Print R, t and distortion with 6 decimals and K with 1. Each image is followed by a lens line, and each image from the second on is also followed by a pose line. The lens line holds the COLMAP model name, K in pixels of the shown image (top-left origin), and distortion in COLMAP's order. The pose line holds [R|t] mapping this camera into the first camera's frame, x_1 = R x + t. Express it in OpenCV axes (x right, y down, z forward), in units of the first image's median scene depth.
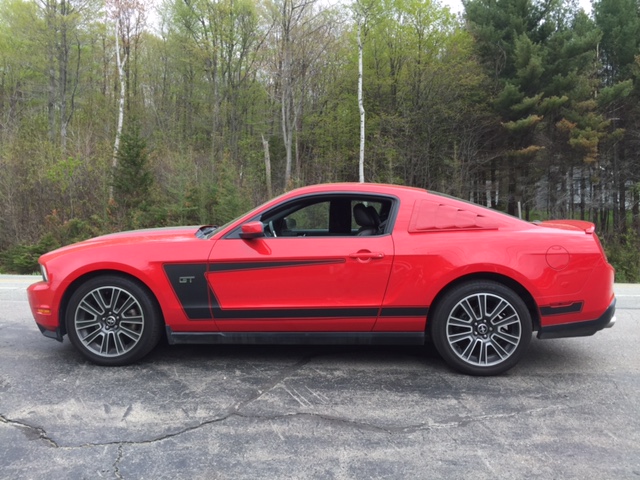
lens RADIAL K [[551.6, 0, 324.1], [0, 551.6, 238.6], [0, 0, 1]] dist [0.062610, -0.070589]
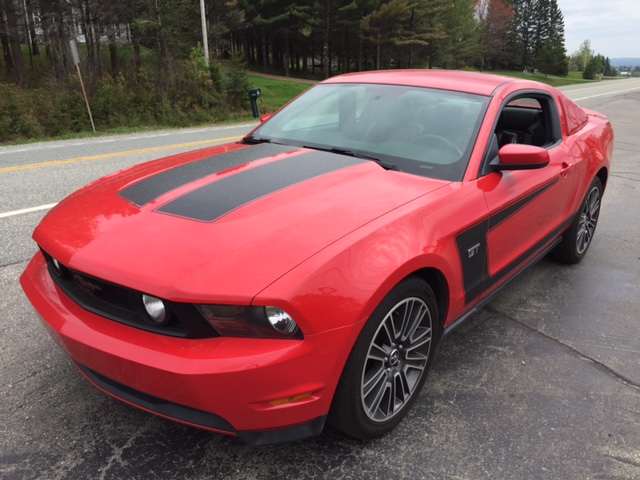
lens RADIAL K [[551.6, 0, 319.8], [0, 551.6, 235.7], [0, 0, 1]] dist [0.062610, -0.070589]
pose [[0.592796, -0.247664, 0.766326, -0.114605], [0.016764, 0.955129, 0.295715, -0.018273], [-0.805178, -0.162452, 0.570348, 0.107190]]
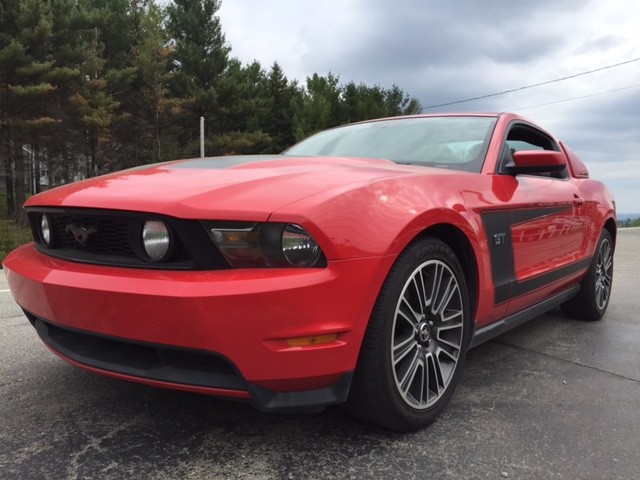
lens RADIAL K [[551.6, 0, 318.8], [0, 551.6, 236.9], [0, 0, 1]] dist [0.062610, -0.070589]
pose [[0.579242, -0.038415, 0.814250, -0.115194], [0.019960, 0.999258, 0.032944, 0.006752], [-0.814911, -0.002831, 0.579579, 0.111659]]
